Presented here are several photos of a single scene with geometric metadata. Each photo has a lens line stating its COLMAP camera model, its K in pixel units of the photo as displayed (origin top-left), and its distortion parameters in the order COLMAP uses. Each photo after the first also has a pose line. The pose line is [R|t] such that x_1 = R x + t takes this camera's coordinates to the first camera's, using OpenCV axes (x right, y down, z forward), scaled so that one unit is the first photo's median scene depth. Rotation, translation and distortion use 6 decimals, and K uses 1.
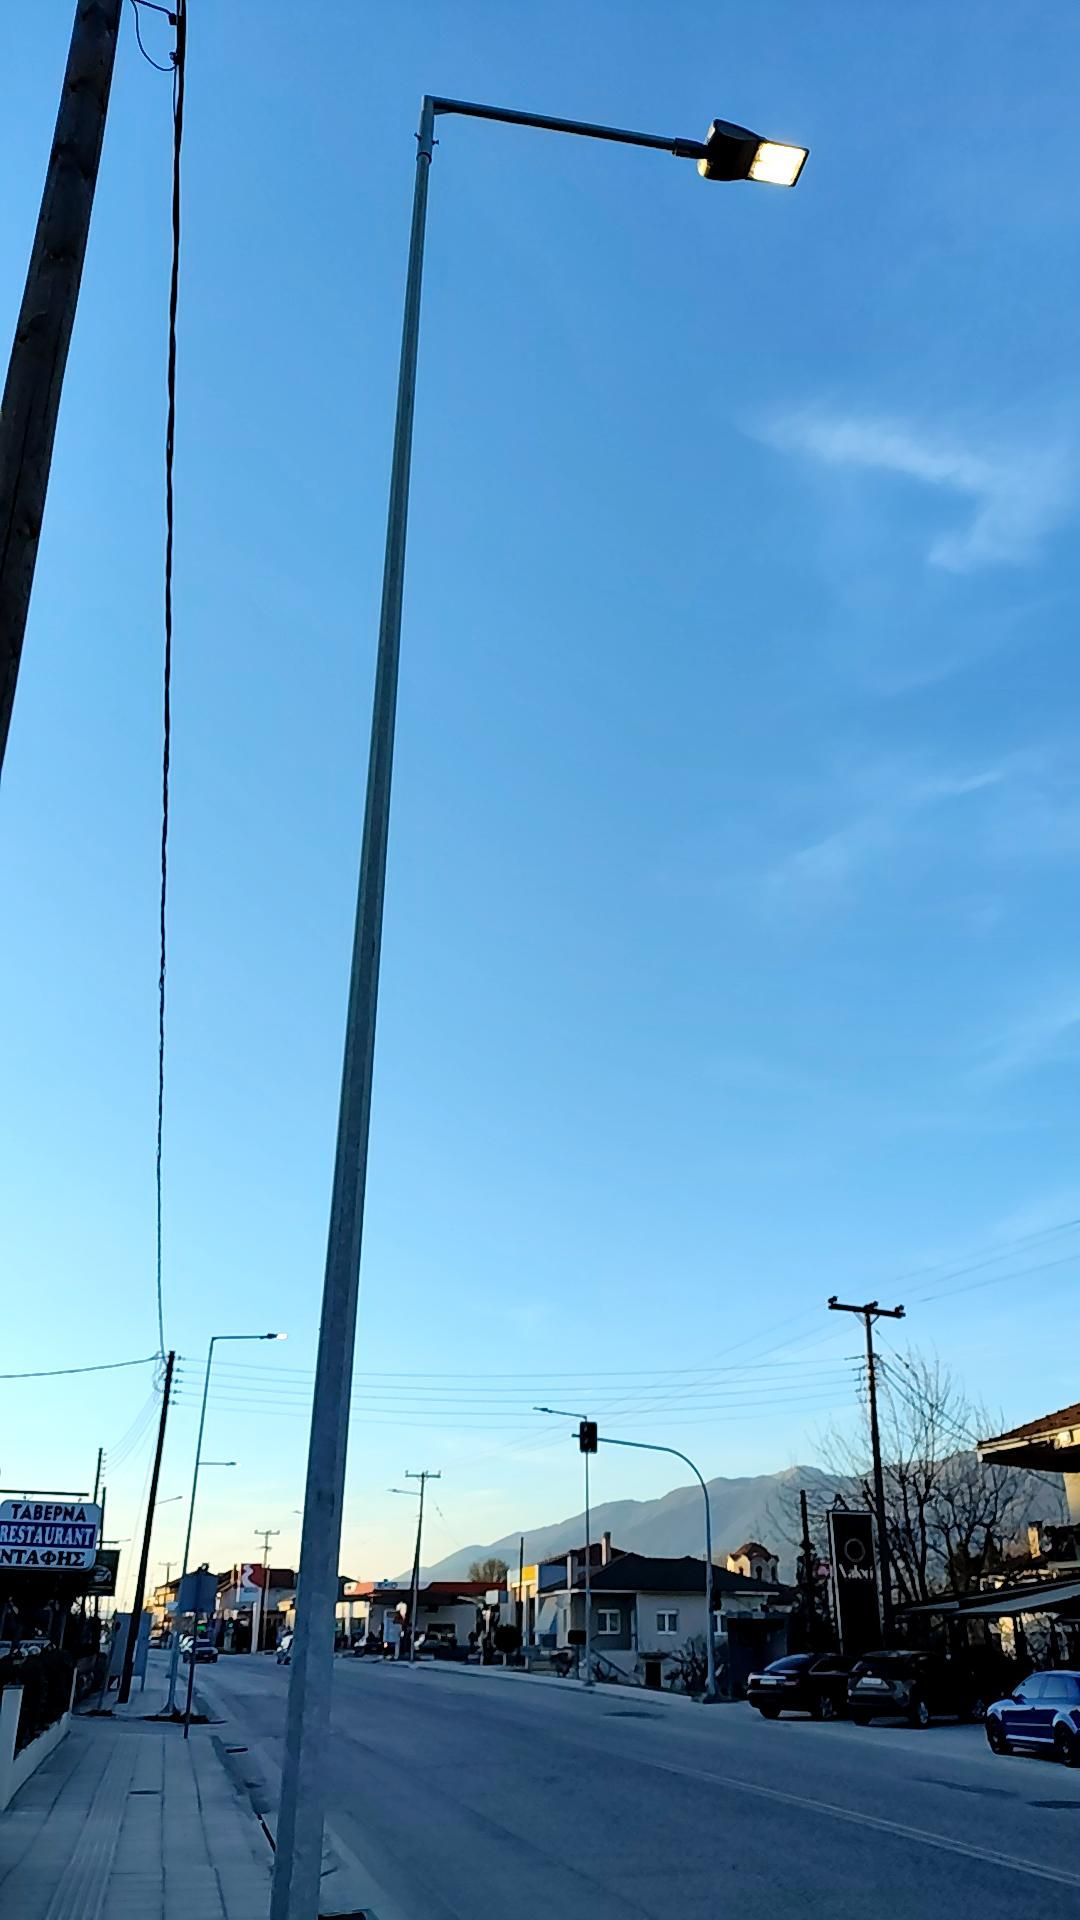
lens RADIAL K [[1353.5, 0, 621.6], [0, 1353.5, 964.0], [0, 0, 1]] dist [0.200913, -0.374342]
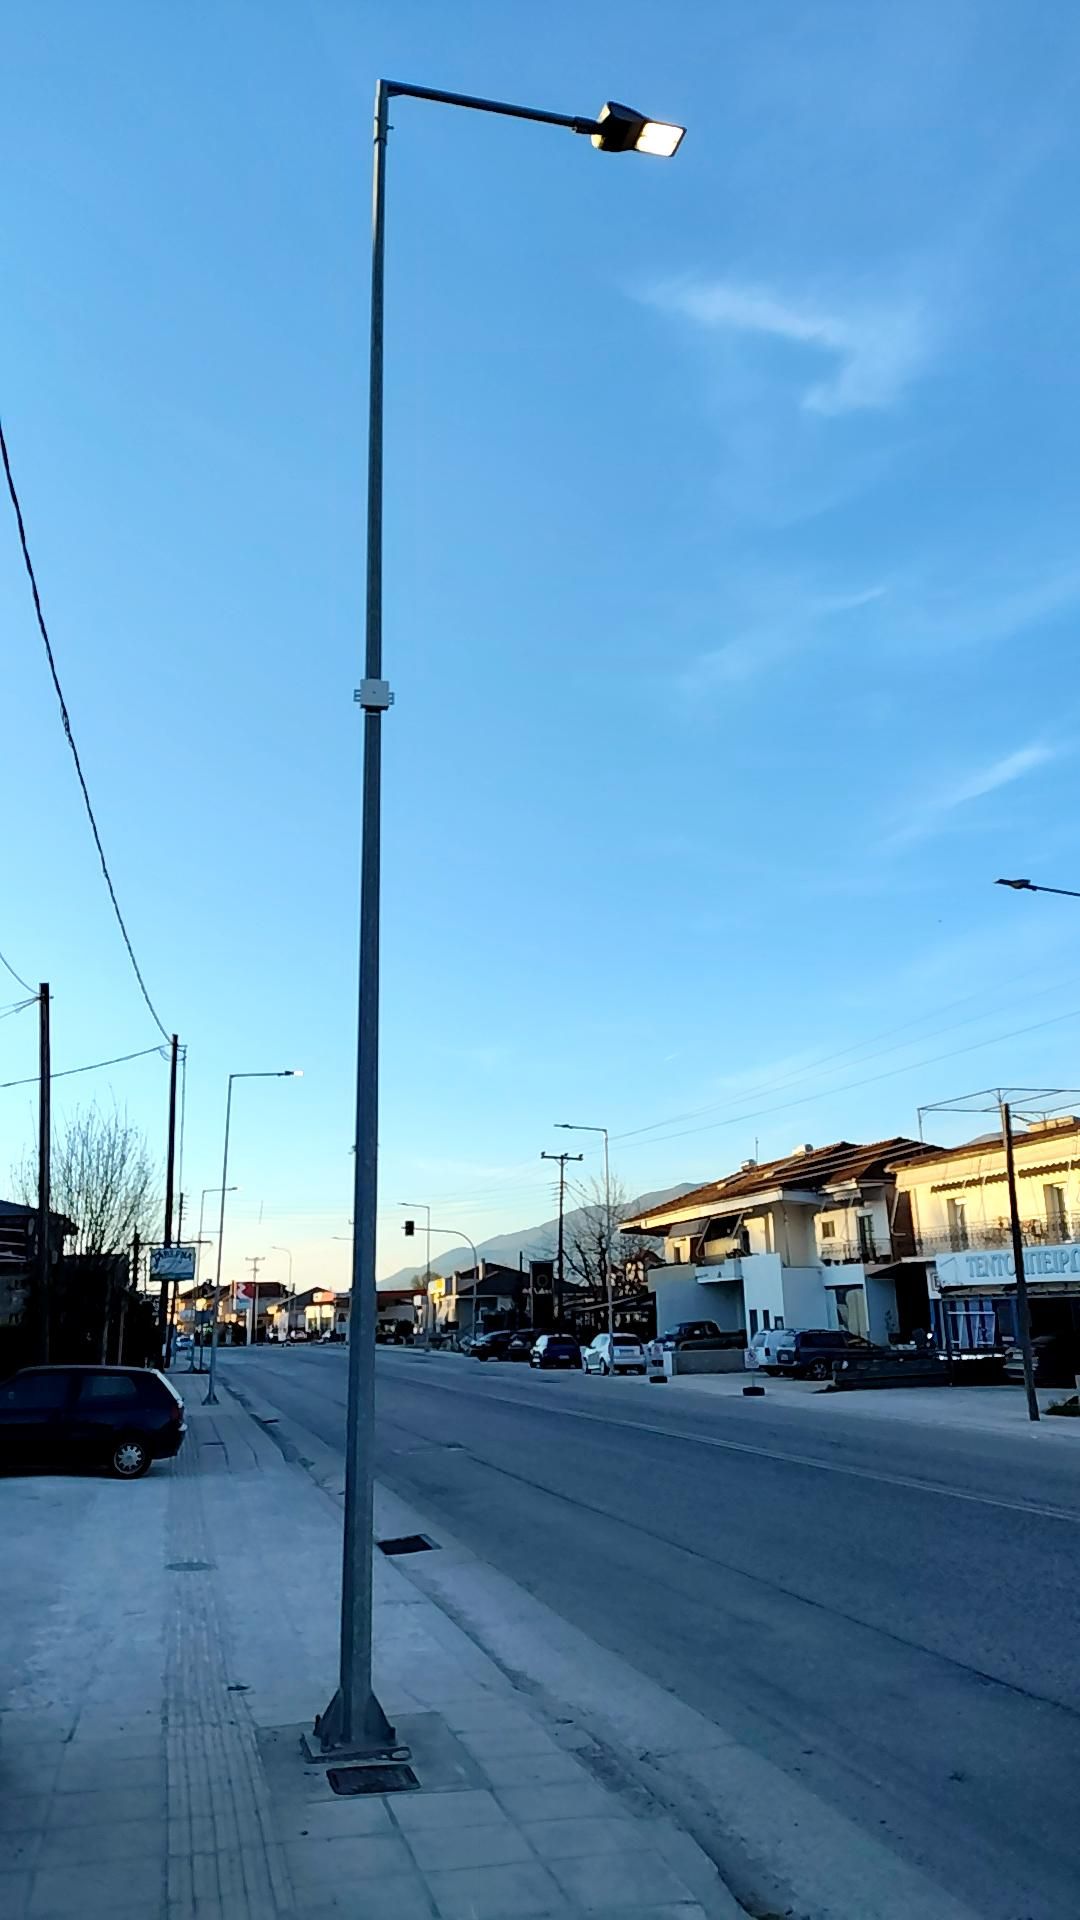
lens RADIAL K [[1353.5, 0, 621.6], [0, 1353.5, 964.0], [0, 0, 1]] dist [0.200913, -0.374342]
pose [[0.999602, -0.020019, 0.019876, 0.070025], [0.015775, 0.980774, 0.194507, -0.109446], [-0.023387, -0.194116, 0.980700, -0.226894]]
